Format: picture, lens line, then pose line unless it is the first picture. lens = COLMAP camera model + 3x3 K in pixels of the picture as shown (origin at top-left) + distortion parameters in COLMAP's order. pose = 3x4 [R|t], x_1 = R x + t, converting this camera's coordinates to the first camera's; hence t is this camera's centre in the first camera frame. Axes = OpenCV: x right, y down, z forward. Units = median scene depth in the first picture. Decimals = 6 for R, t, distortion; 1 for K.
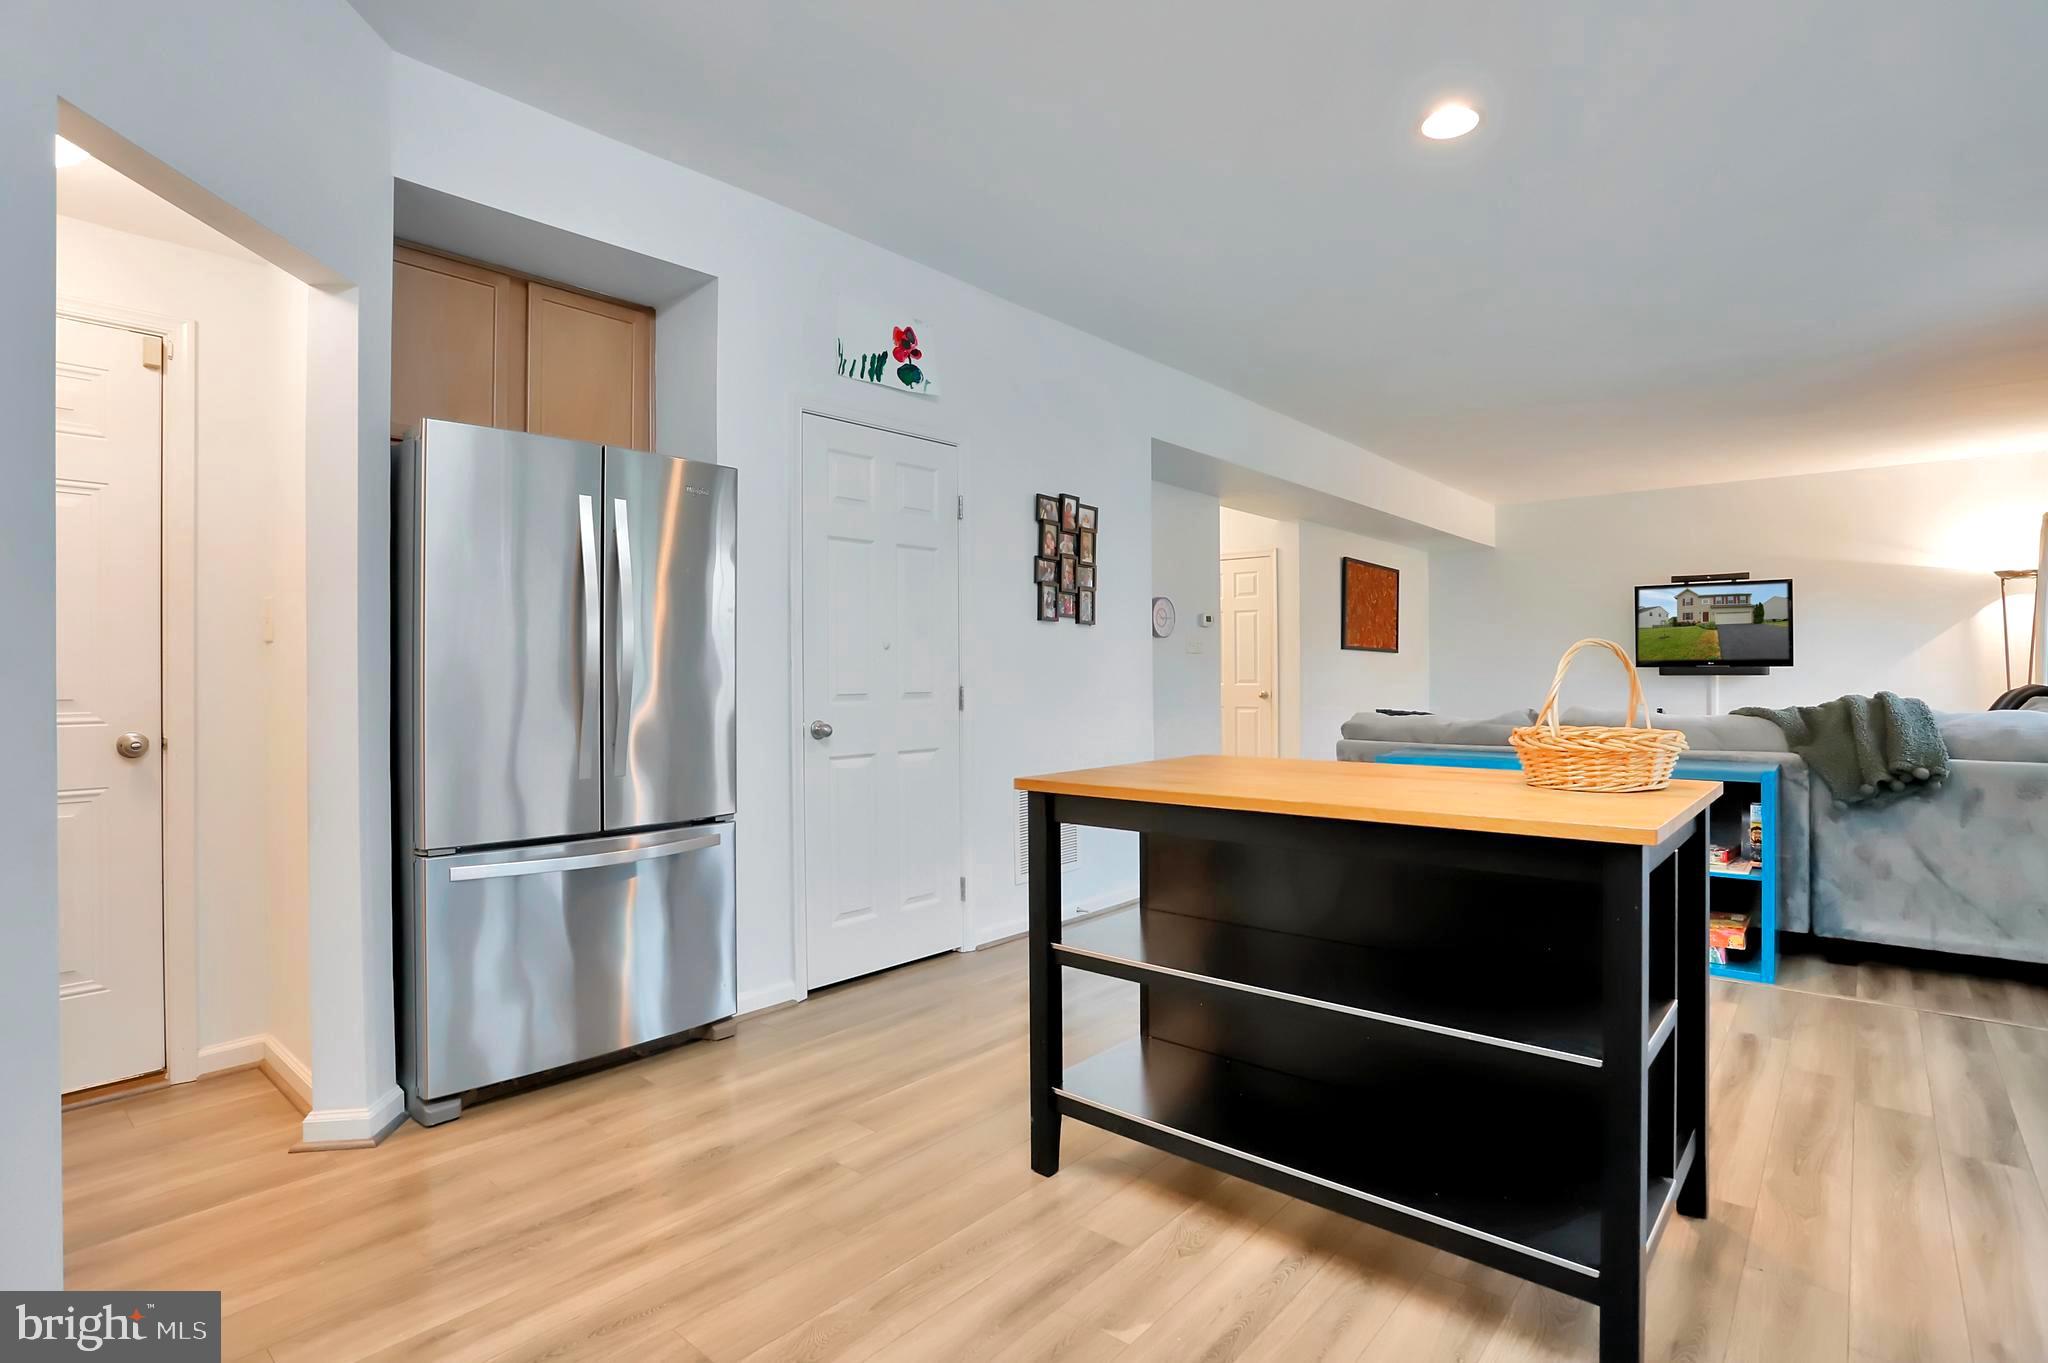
lens RADIAL K [[1016.4, 0, 1034.9], [0, 1016.4, 670.2], [0, 0, 1]] dist [-0.062829, 0.026640]
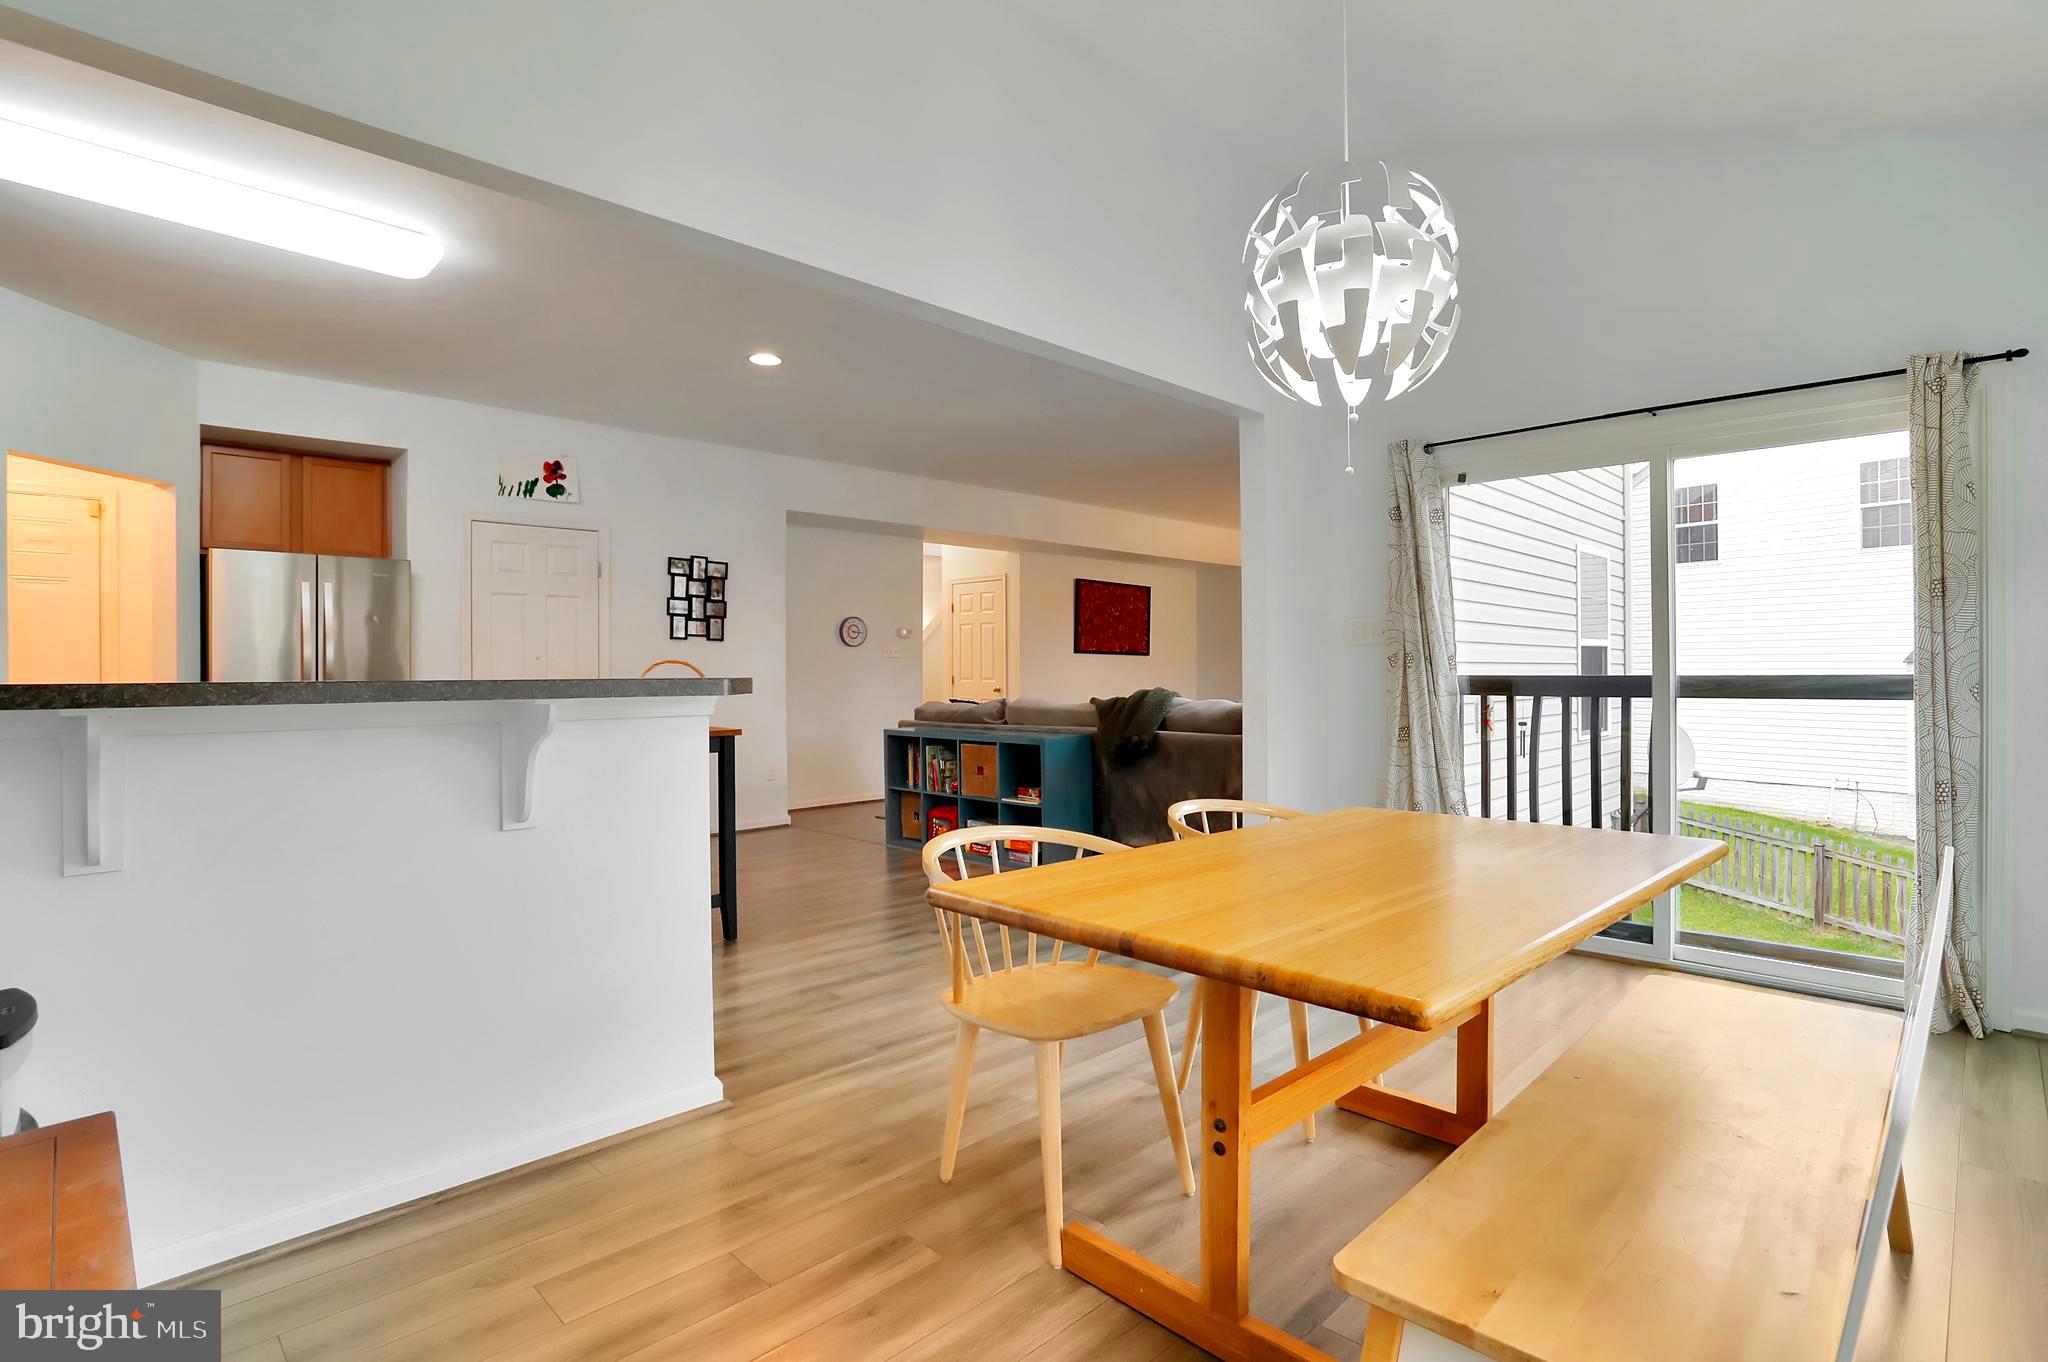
lens RADIAL K [[1016.4, 0, 1034.9], [0, 1016.4, 669.7], [0, 0, 1]] dist [-0.062829, 0.026640]
pose [[0.997109, 0.001972, -0.075954, 0.667536], [-0.001625, 0.999988, 0.004621, -0.010492], [0.075962, -0.004485, 0.997101, -0.480277]]
